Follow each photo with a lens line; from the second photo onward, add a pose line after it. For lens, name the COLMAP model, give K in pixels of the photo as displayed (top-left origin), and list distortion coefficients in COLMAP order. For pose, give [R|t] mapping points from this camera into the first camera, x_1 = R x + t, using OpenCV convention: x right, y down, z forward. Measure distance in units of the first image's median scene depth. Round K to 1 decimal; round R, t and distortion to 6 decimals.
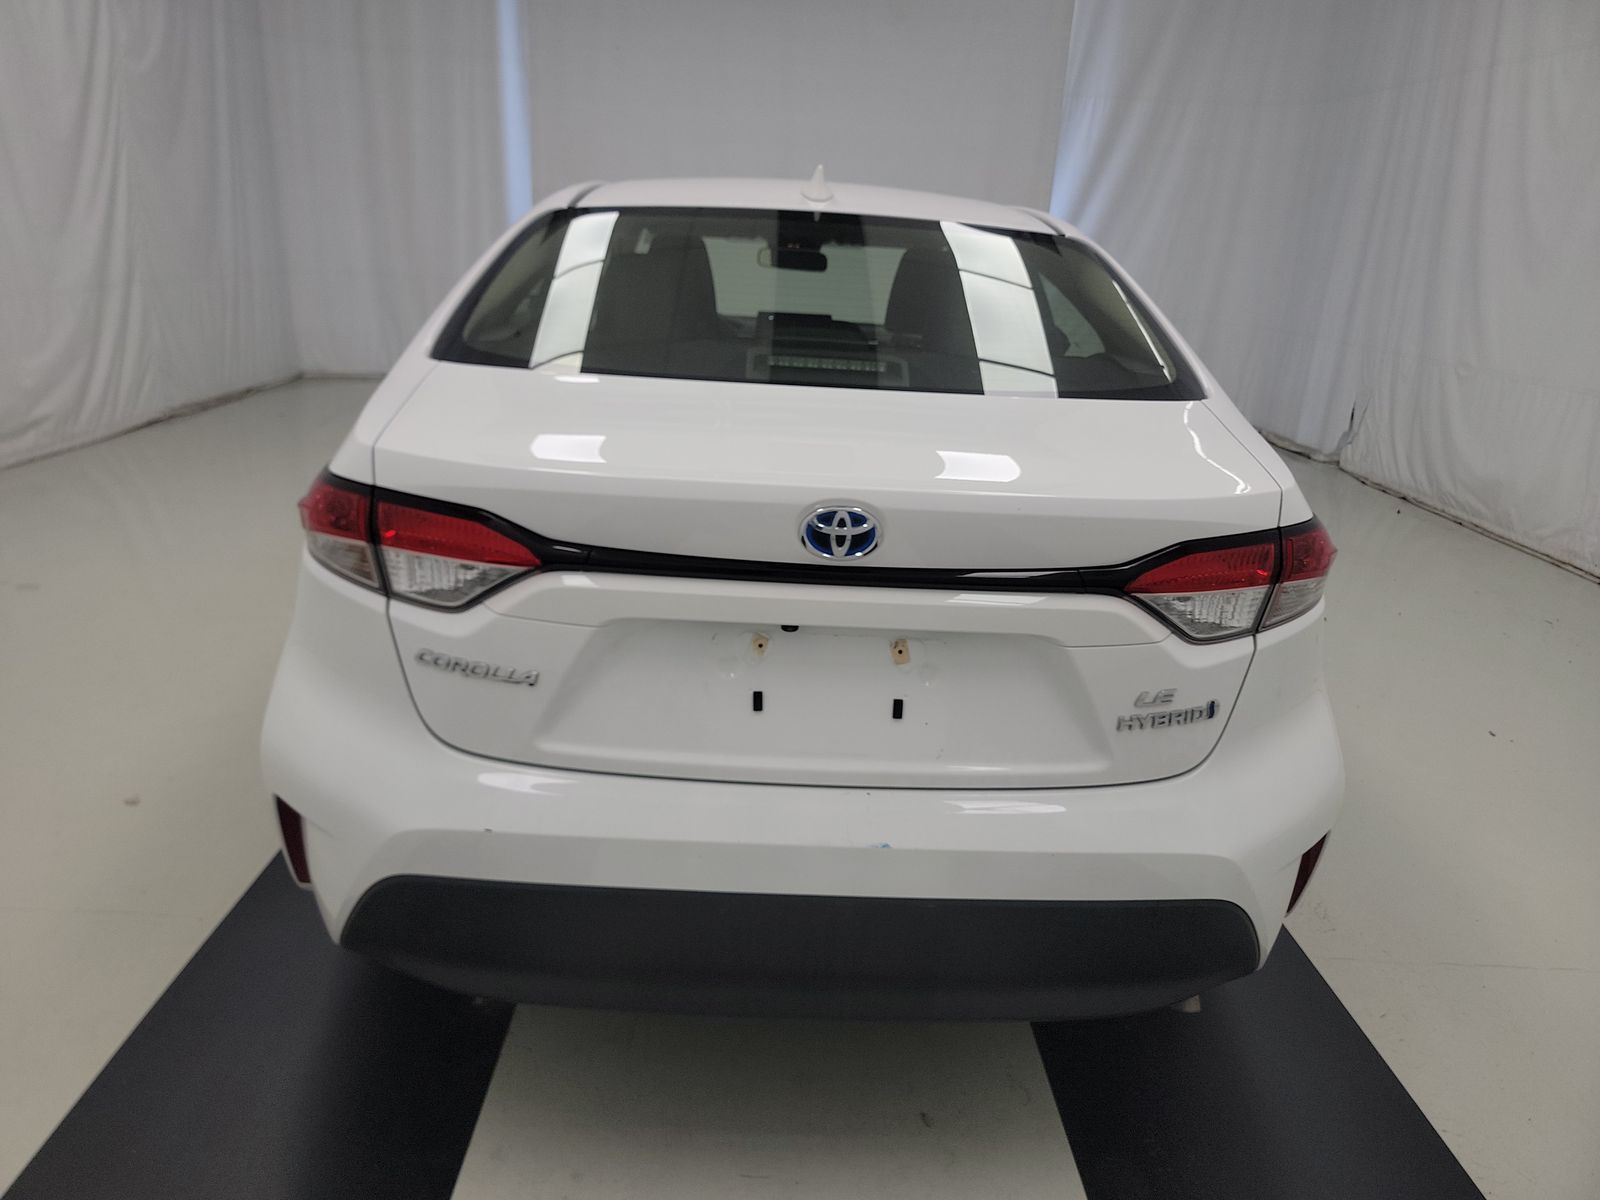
lens RADIAL K [[1113.6, 0, 798.6], [0, 1113.6, 605.7], [0, 0, 1]] dist [0.027158, 0.000888]
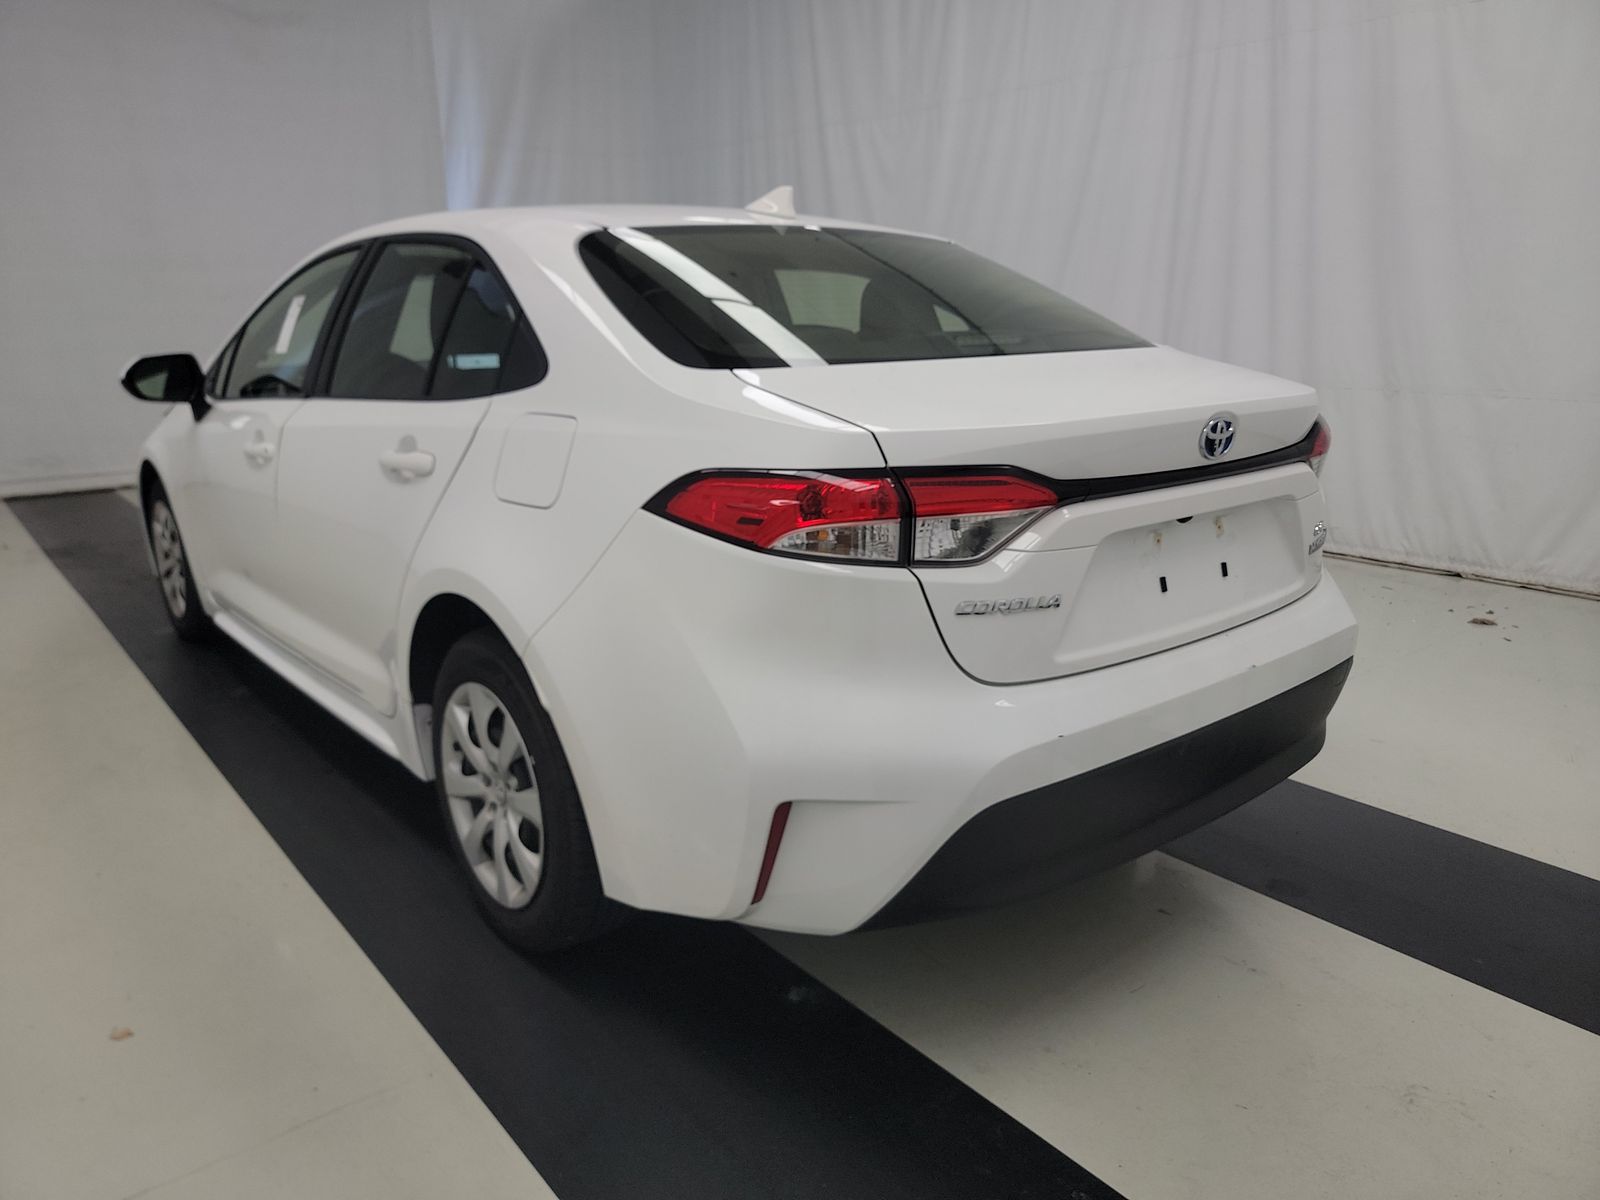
lens RADIAL K [[1113.6, 0, 789.6], [0, 1113.6, 599.8], [0, 0, 1]] dist [0.027158, 0.000888]
pose [[0.804443, -0.216971, 0.552987, -1.105959], [0.240731, 0.970114, 0.030439, -0.039603], [-0.543065, 0.108634, 0.832634, 0.170092]]
